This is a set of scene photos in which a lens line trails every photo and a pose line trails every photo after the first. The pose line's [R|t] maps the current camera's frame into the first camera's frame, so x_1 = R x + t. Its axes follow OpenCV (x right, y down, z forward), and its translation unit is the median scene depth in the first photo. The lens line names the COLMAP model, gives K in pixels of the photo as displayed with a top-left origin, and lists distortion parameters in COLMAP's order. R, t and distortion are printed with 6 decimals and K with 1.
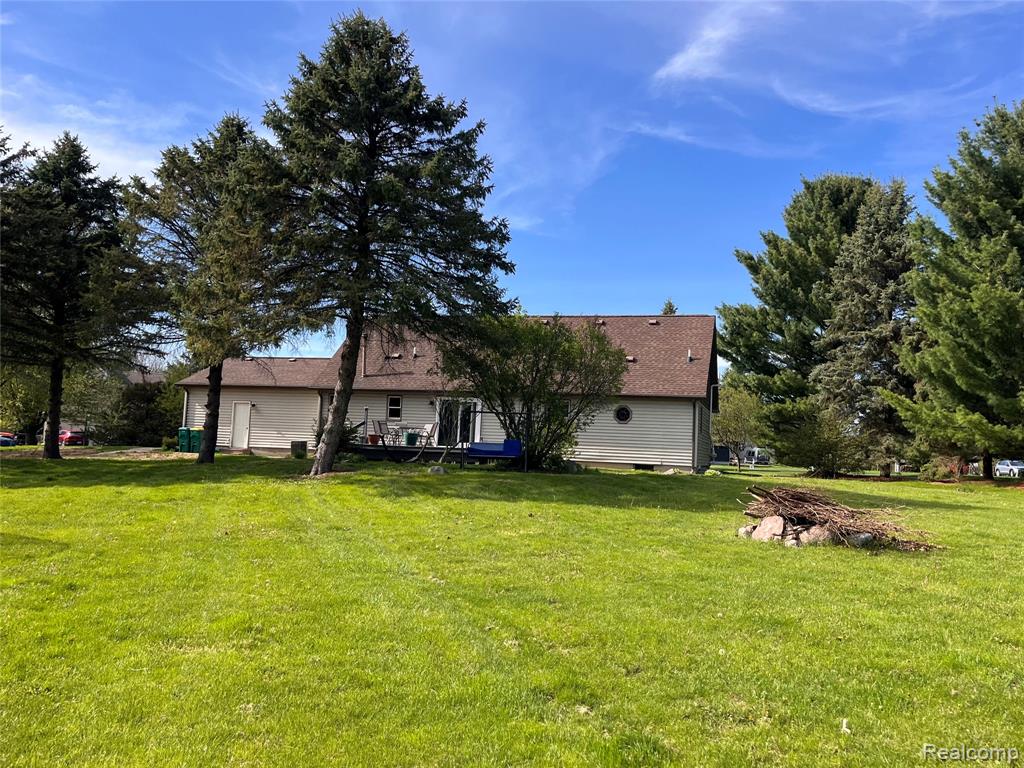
lens RADIAL K [[875.5, 0, 503.5], [0, 875.5, 362.2], [0, 0, 1]] dist [0.037734, -0.031471]
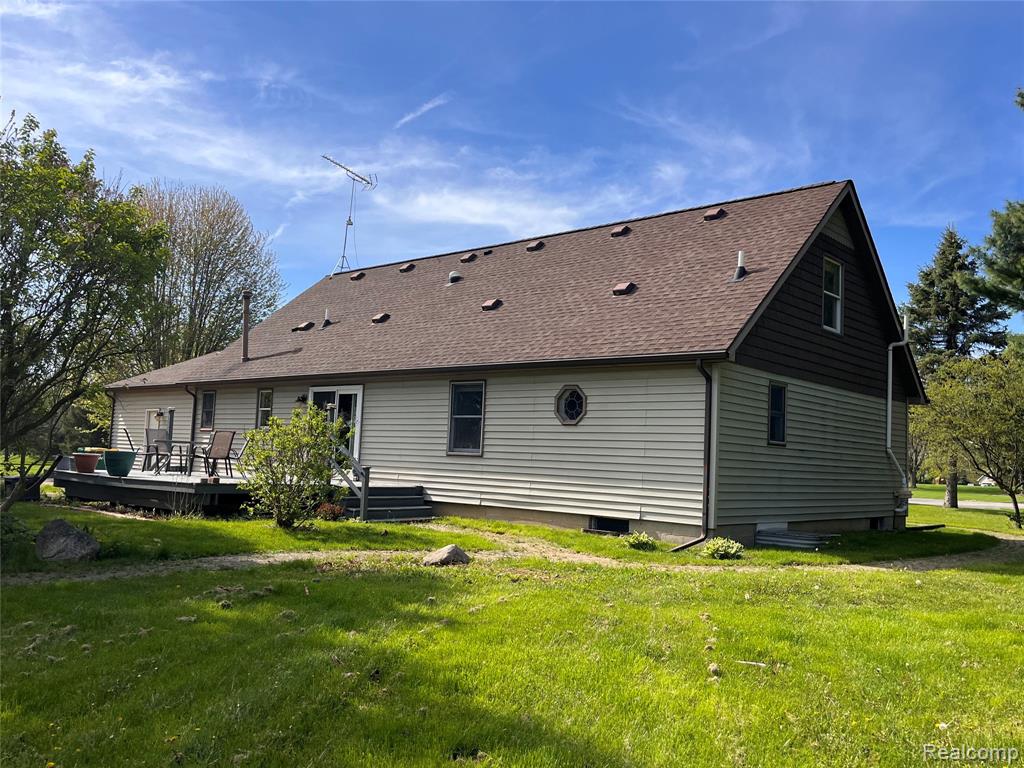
lens RADIAL K [[875.5, 0, 522.0], [0, 875.5, 388.6], [0, 0, 1]] dist [0.037734, -0.031471]
pose [[0.899400, -0.038286, -0.435448, 0.288569], [0.036956, 0.999250, -0.011528, 0.051502], [0.435563, -0.005724, 0.900140, 0.546781]]
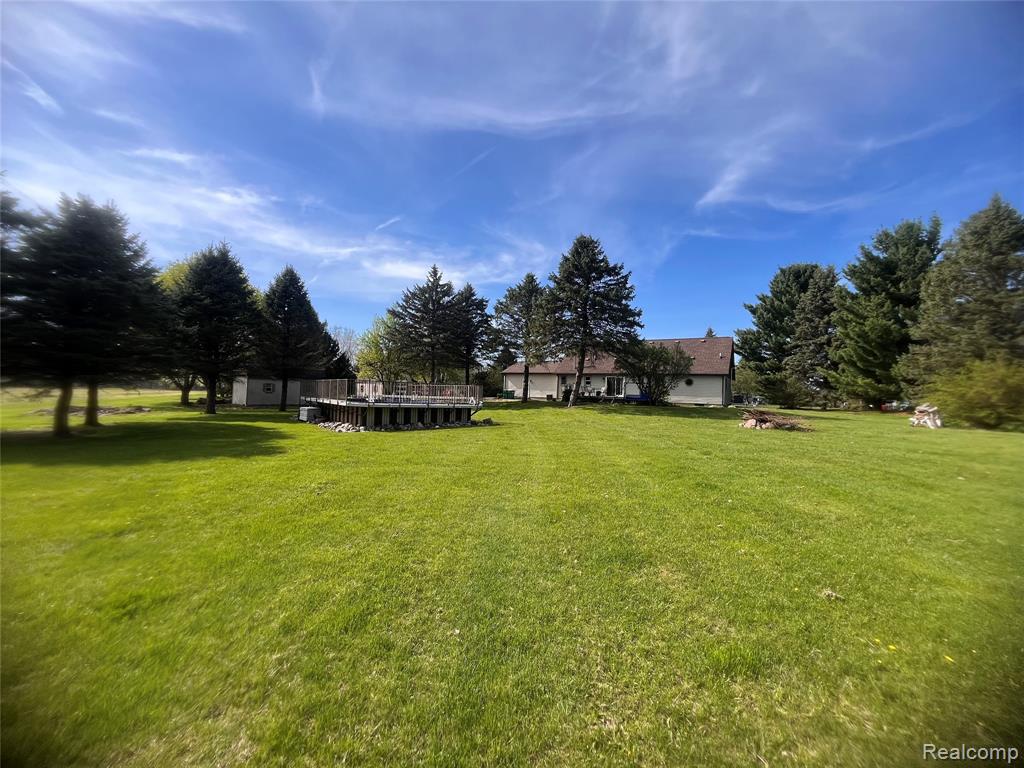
lens RADIAL K [[412.3, 0, 499.6], [0, 412.3, 376.0], [0, 0, 1]] dist [-0.009447, 0.000546]
pose [[0.959691, -0.019693, -0.280368, -0.038285], [0.032326, 0.998656, 0.040505, -0.016641], [0.279194, -0.047935, 0.959038, -0.180484]]
